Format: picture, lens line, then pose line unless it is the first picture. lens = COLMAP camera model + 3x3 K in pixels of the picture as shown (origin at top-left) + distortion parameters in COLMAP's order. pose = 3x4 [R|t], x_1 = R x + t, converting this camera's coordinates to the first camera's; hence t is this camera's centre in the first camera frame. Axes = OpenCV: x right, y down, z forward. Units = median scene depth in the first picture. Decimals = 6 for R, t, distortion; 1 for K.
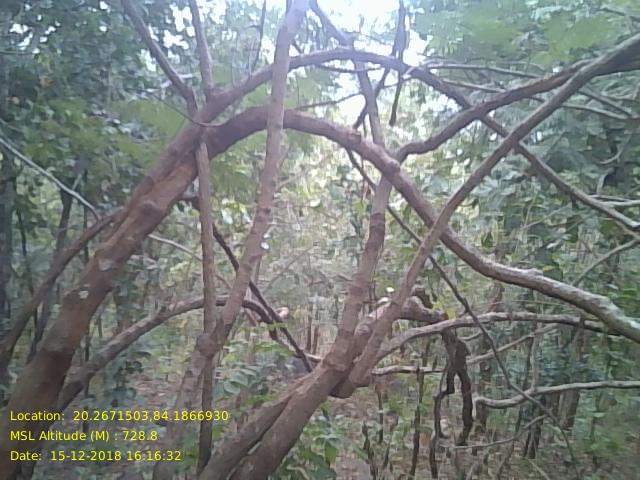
lens RADIAL K [[528.2, 0, 320.2], [0, 528.2, 238.8], [0, 0, 1]] dist [0.087084, -0.116559]
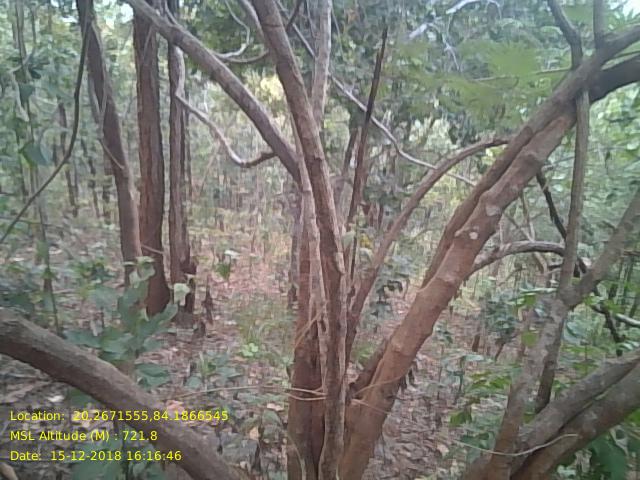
lens RADIAL K [[528.2, 0, 317.6], [0, 528.2, 237.8], [0, 0, 1]] dist [0.087084, -0.116559]
pose [[0.907134, 0.128254, -0.400823, -0.242340], [-0.072883, 0.985917, 0.150521, -0.029638], [0.414483, -0.107330, 0.903706, -0.120468]]
